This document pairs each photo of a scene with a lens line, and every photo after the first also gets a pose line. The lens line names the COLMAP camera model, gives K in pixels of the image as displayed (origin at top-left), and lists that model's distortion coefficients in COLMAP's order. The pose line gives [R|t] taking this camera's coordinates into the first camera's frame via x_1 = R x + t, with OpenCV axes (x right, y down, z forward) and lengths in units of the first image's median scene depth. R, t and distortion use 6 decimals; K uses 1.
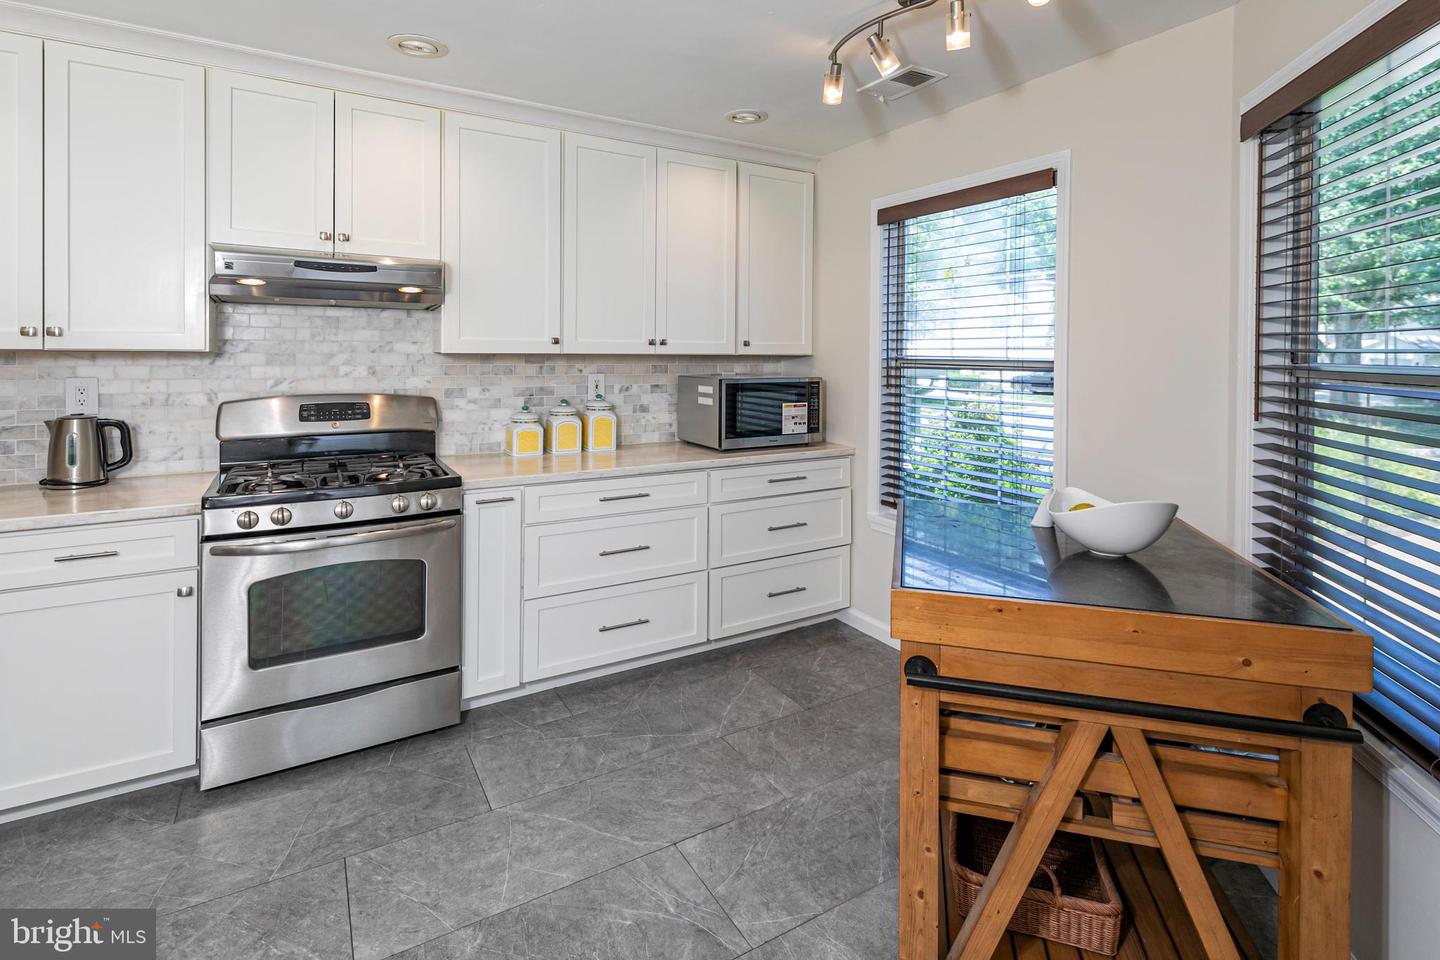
lens RADIAL K [[699.5, 0, 721.3], [0, 699.5, 371.7], [0, 0, 1]] dist [0.016271, -0.007070]
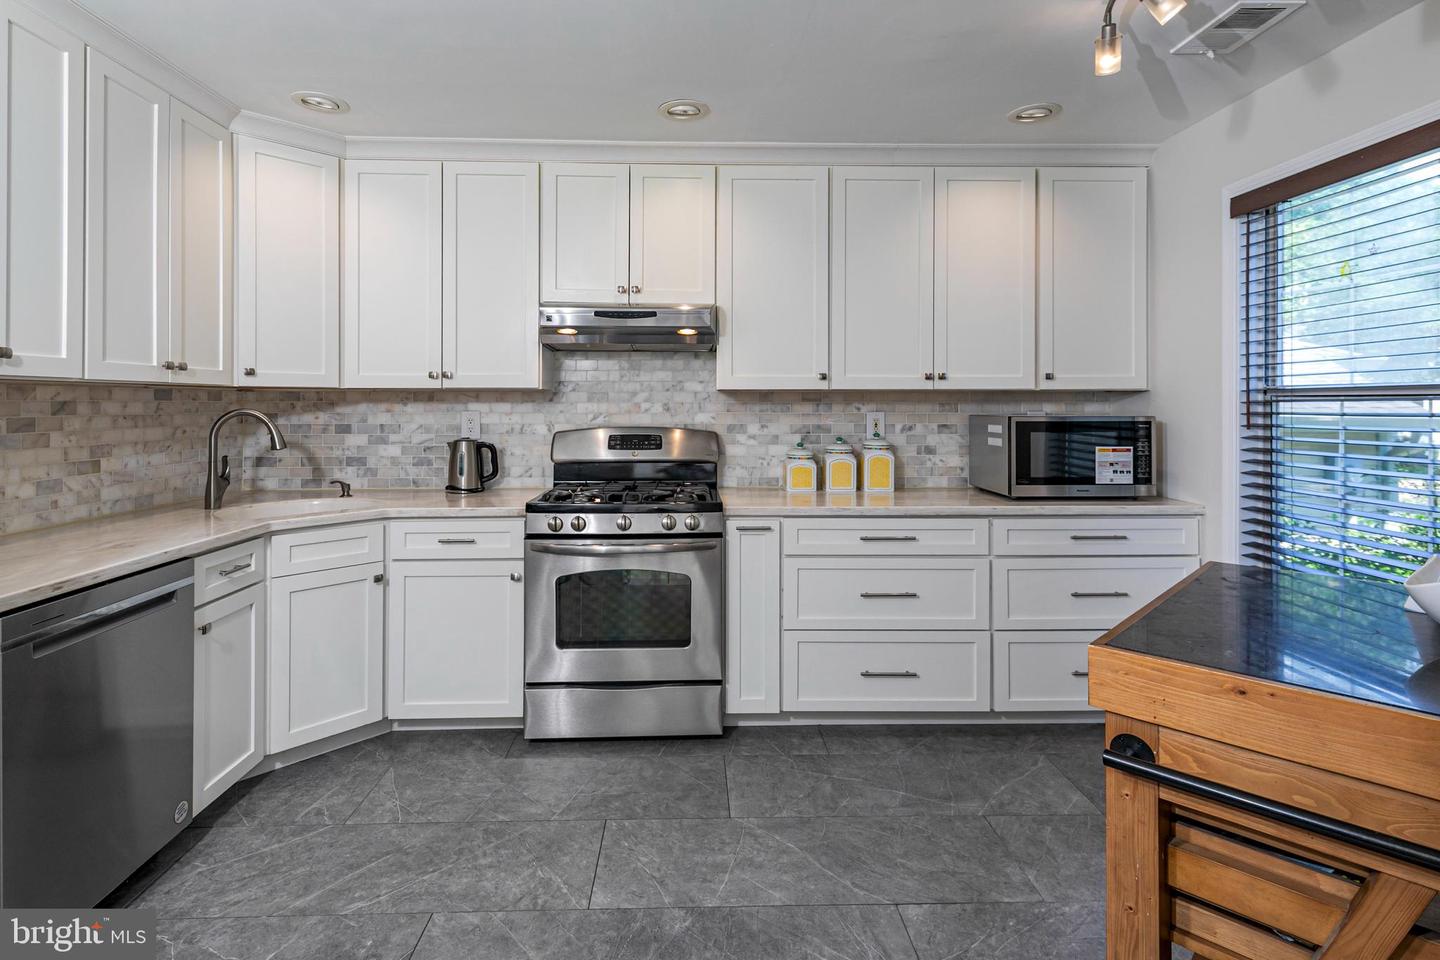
lens RADIAL K [[728.8, 0, 724.1], [0, 728.8, 419.8], [0, 0, 1]] dist [0.019698, -0.009336]
pose [[0.873712, -0.000531, -0.486443, 0.161738], [-0.006604, 0.999894, -0.012953, 0.035495], [0.486399, 0.014530, 0.873616, 0.026113]]
